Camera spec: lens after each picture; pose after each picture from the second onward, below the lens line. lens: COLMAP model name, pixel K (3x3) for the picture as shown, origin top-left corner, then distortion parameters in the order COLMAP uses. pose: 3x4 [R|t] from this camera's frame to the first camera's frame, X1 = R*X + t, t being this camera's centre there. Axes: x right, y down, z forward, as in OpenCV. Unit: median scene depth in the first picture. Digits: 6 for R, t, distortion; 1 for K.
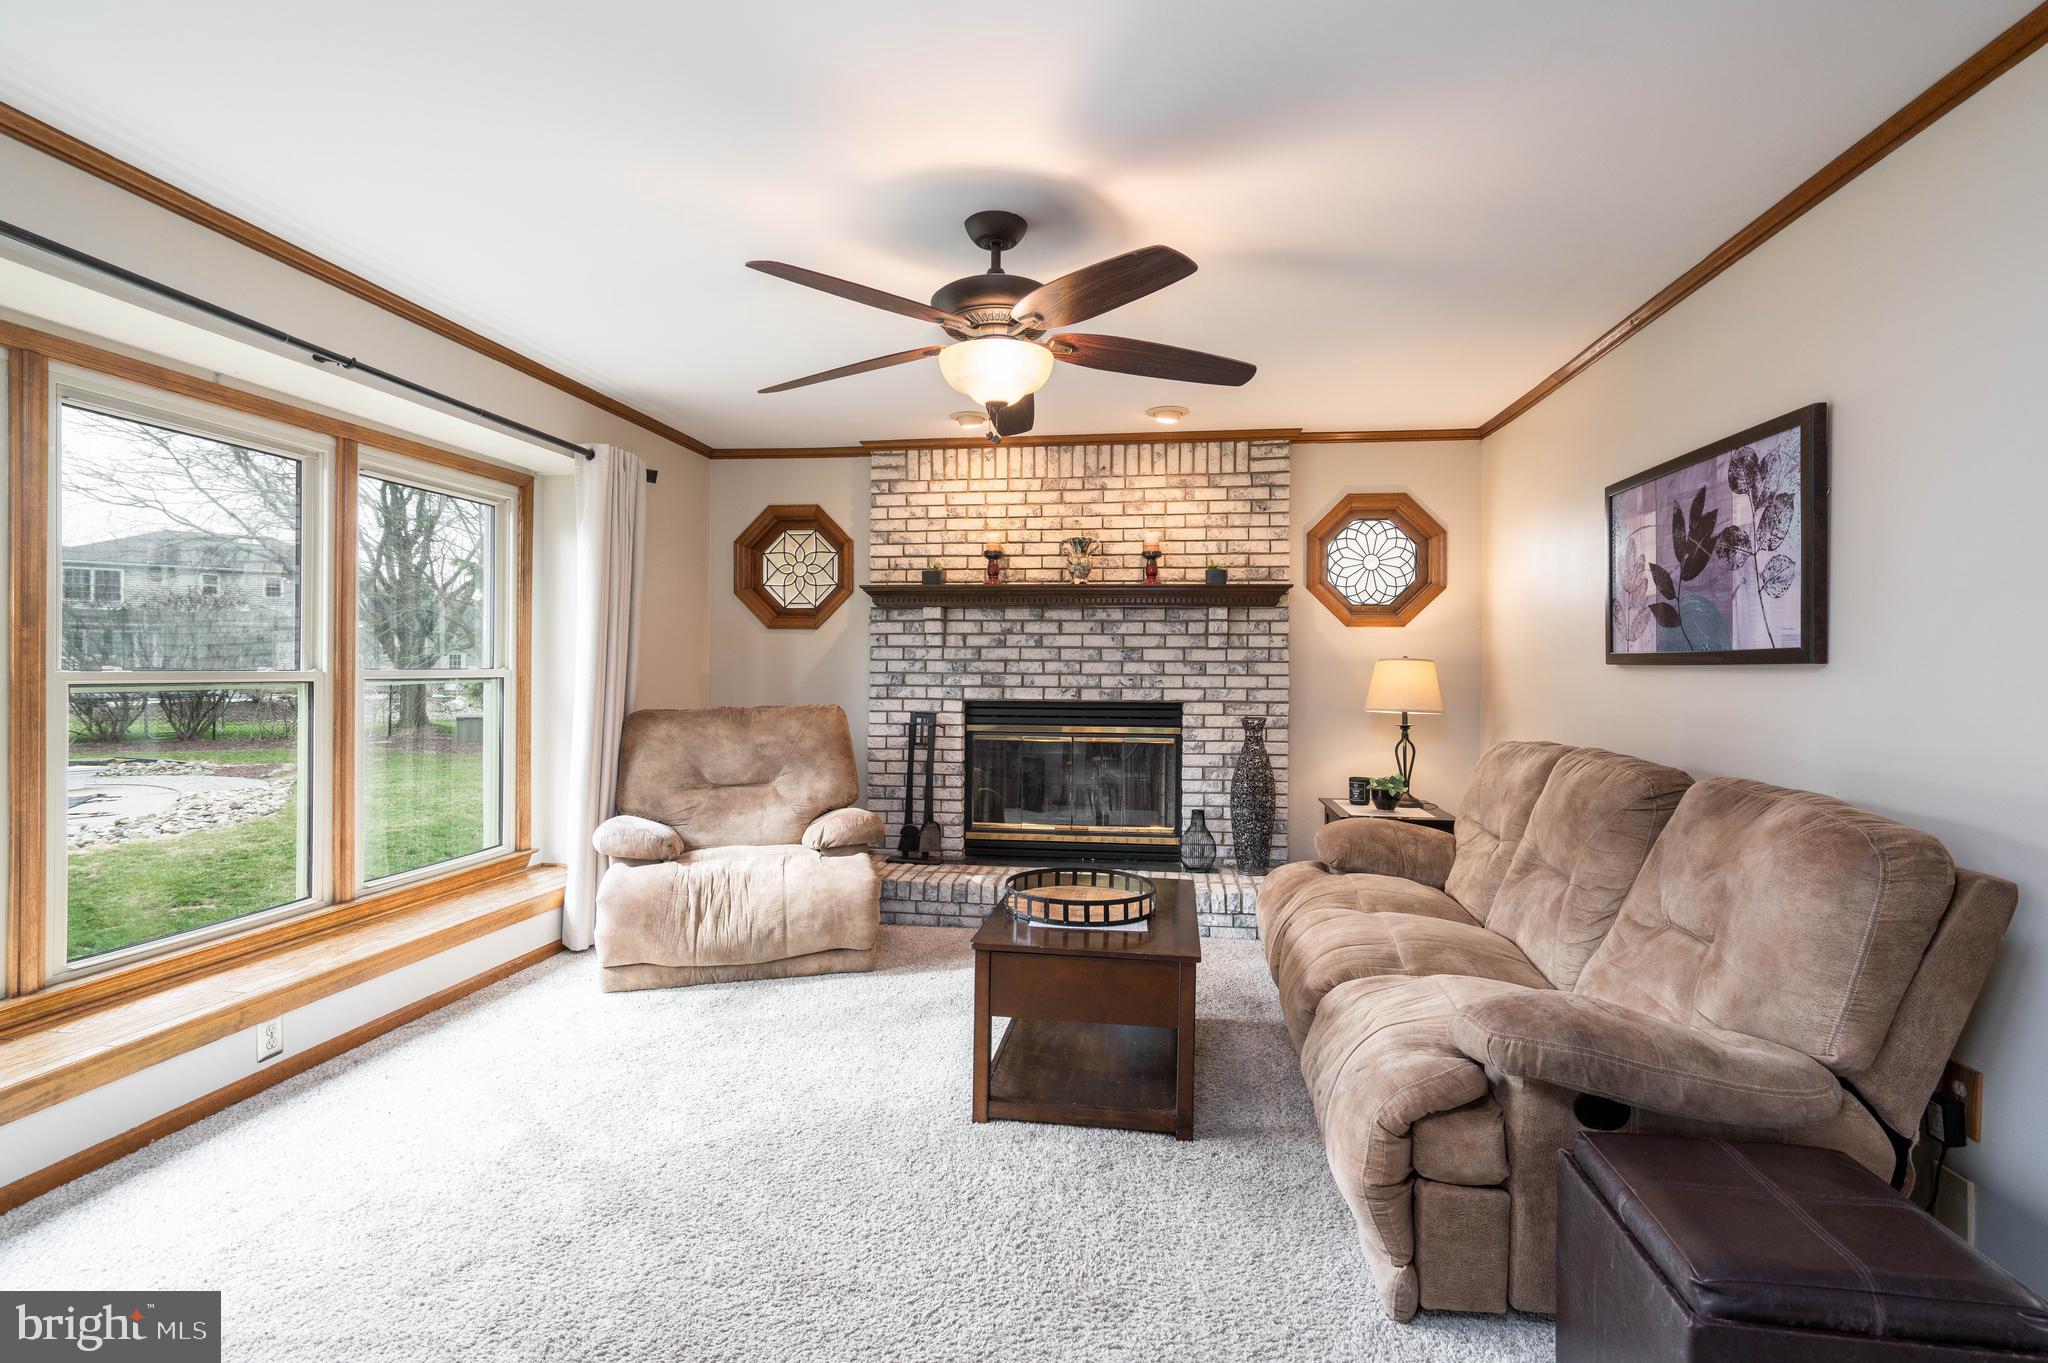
lens RADIAL K [[976.9, 0, 1044.7], [0, 976.9, 670.9], [0, 0, 1]] dist [0.000884, -0.000036]
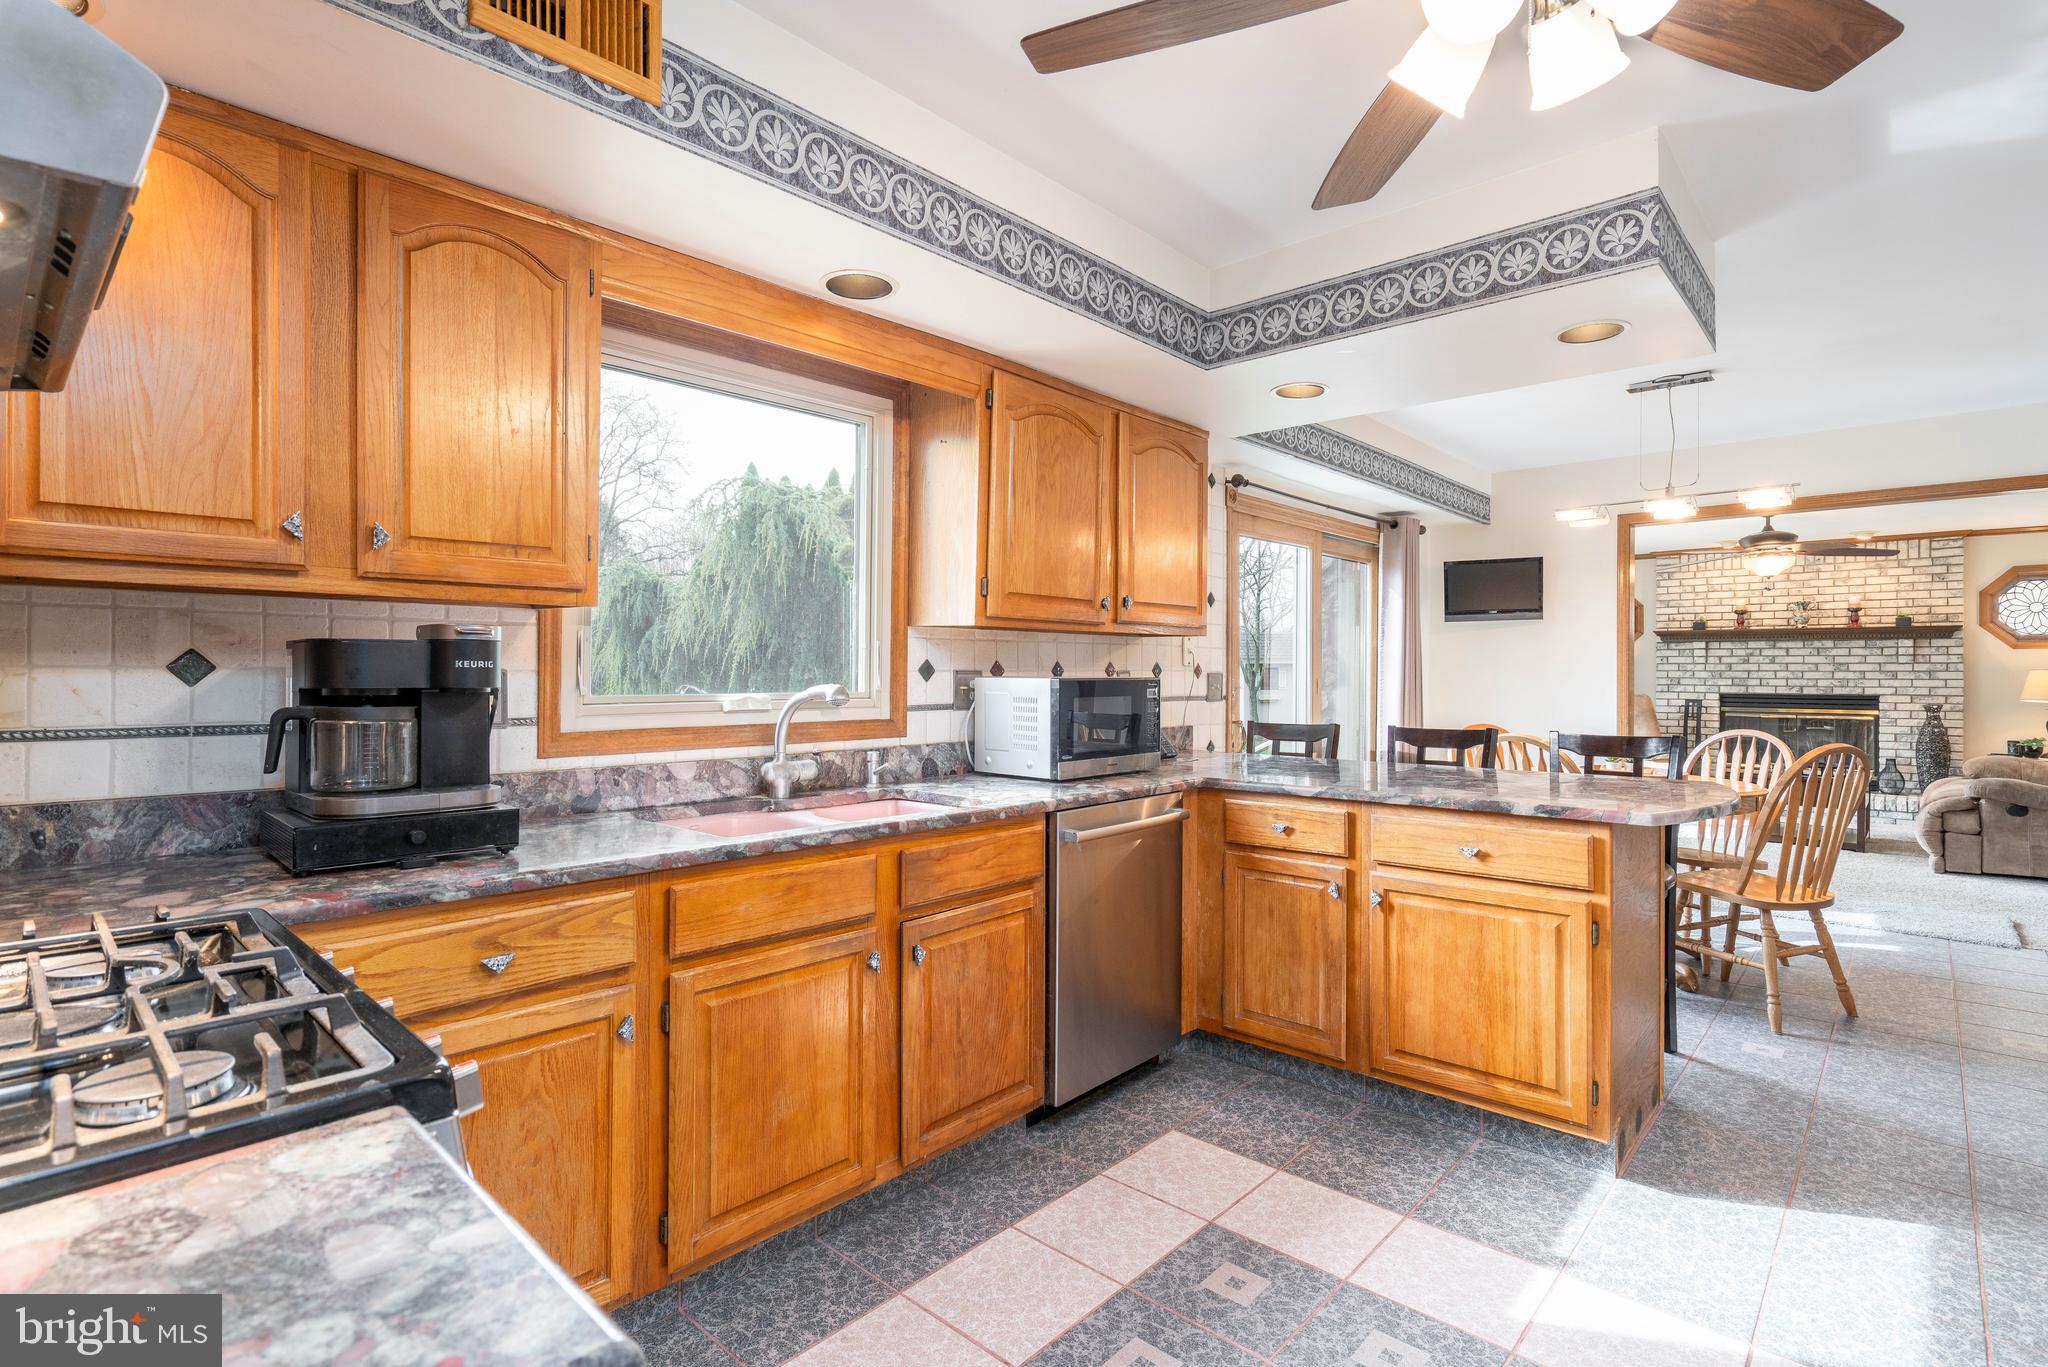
lens RADIAL K [[976.9, 0, 1044.7], [0, 976.9, 672.9], [0, 0, 1]] dist [0.000884, -0.000036]
pose [[0.824012, -0.003161, -0.566563, -0.089583], [0.000507, 0.999988, -0.004843, 0.000713], [0.566572, 0.003704, 0.824004, -1.205322]]
